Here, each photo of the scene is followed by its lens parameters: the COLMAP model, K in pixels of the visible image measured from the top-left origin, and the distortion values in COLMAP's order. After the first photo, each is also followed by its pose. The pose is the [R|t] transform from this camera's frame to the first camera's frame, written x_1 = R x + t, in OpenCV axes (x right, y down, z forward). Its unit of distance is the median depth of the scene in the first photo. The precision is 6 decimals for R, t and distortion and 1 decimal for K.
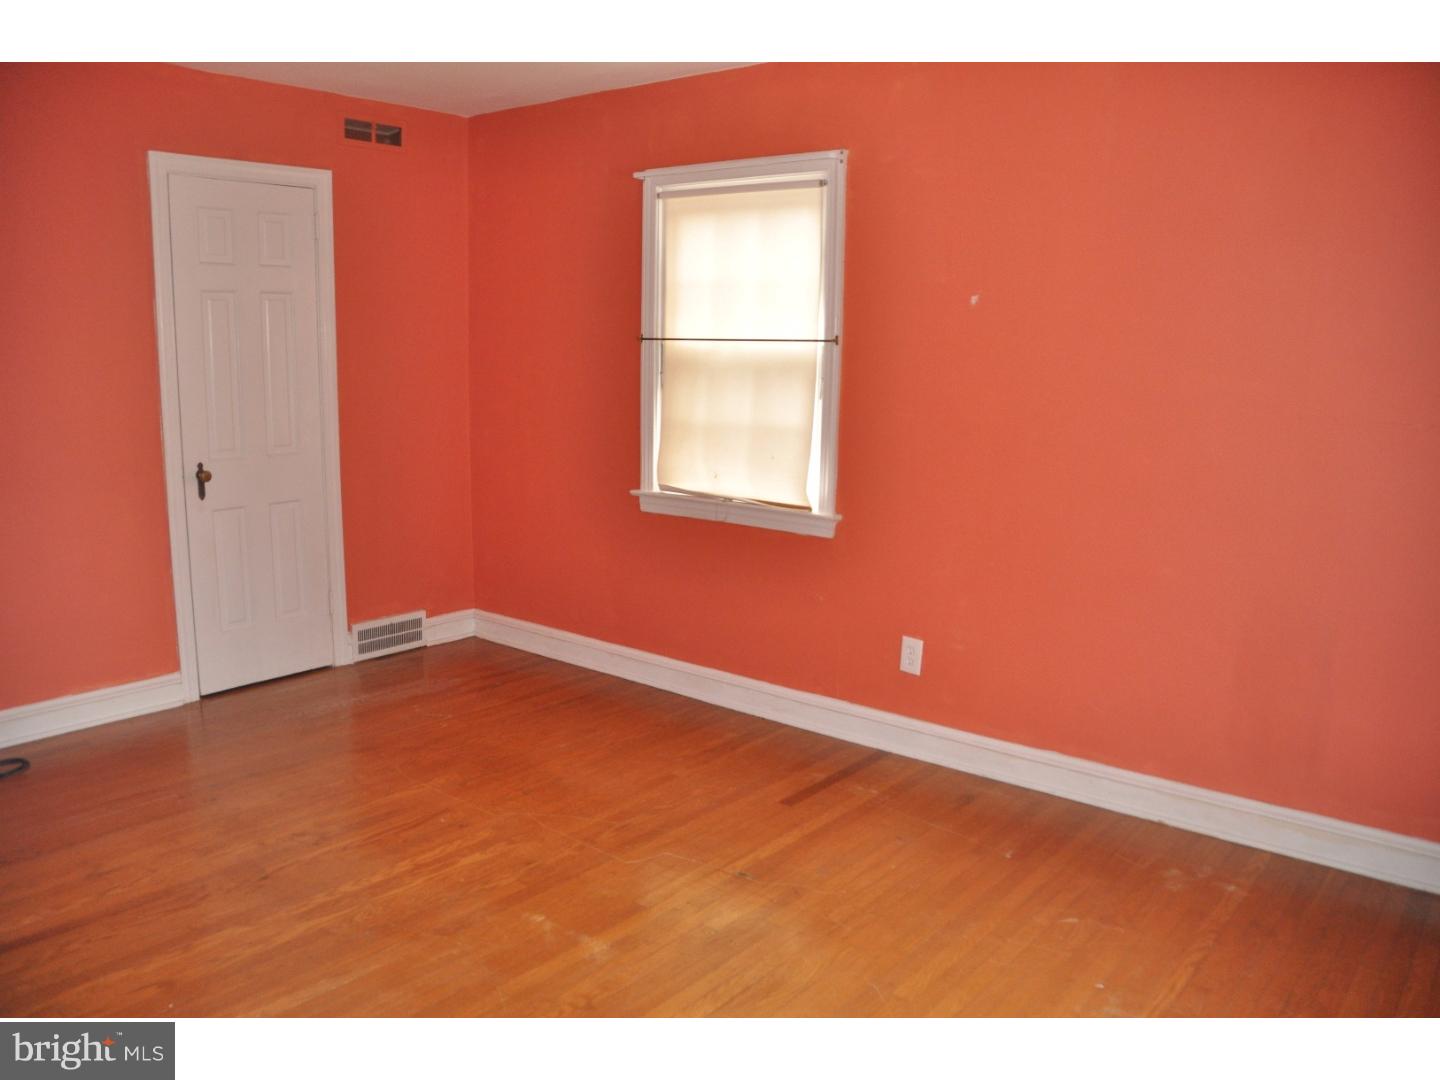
lens RADIAL K [[1183.6, 0, 720.0], [0, 1183.6, 540.0], [0, 0, 1]] dist [-0.143018, 0.001218]
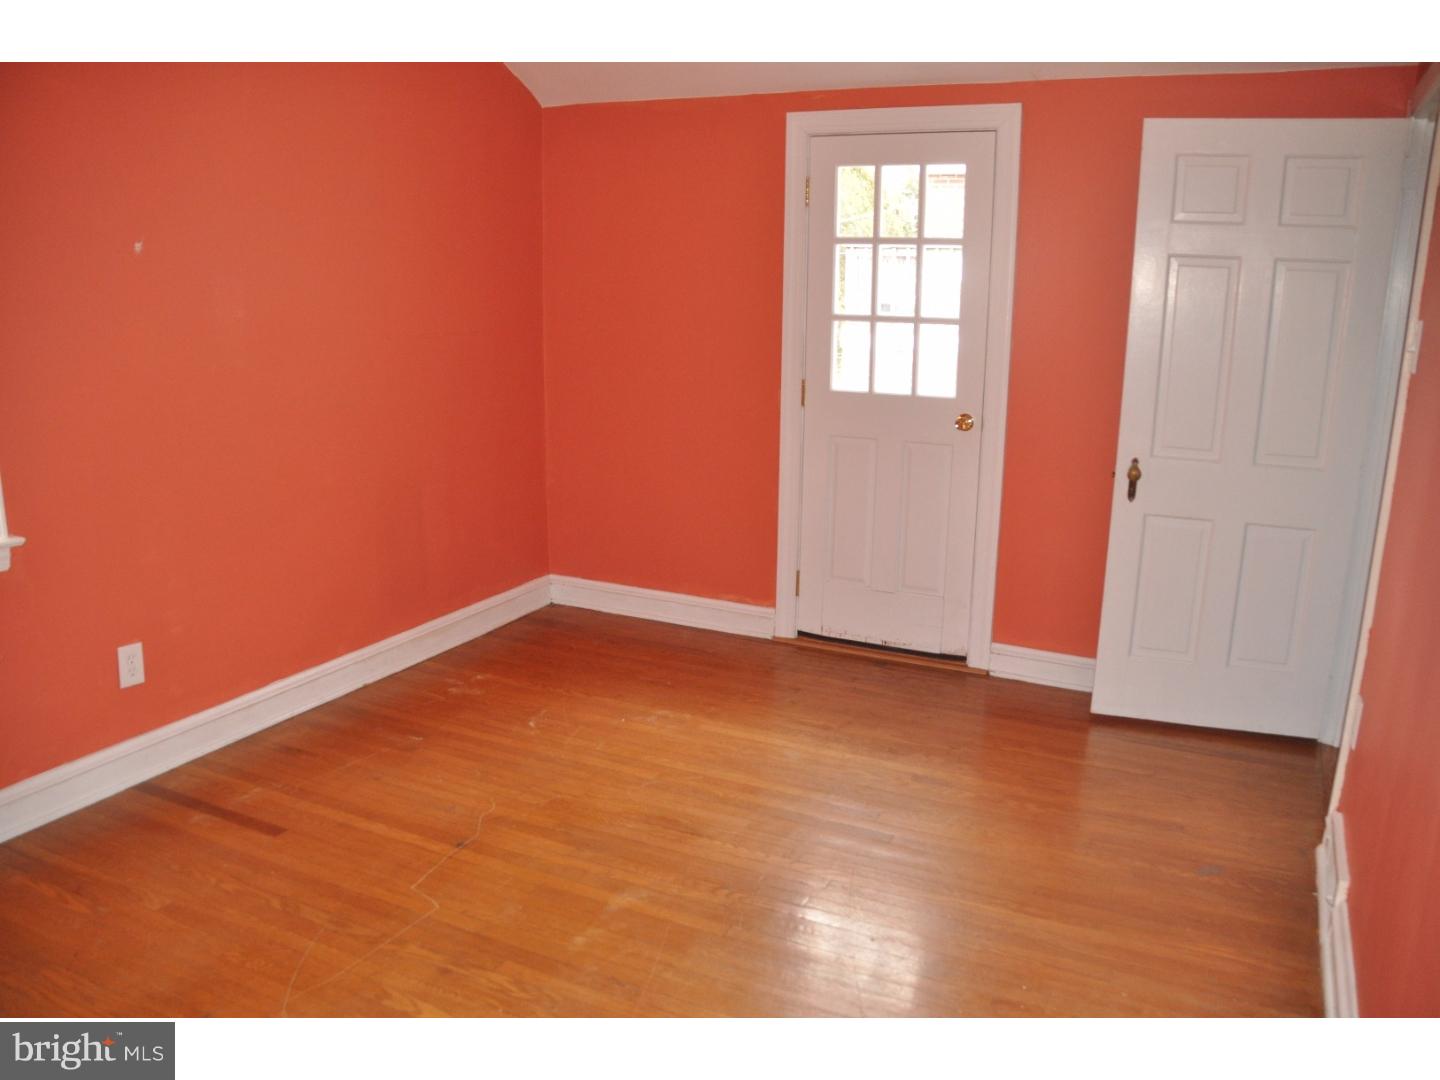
lens RADIAL K [[1162.6, 0, 720.0], [0, 1162.6, 540.0], [0, 0, 1]] dist [-0.053056, 0.002176]
pose [[-0.230832, -0.236944, 0.943702, -0.836687], [0.152121, 0.949180, 0.275529, -0.182451], [-0.961028, 0.207158, -0.183057, 0.854595]]
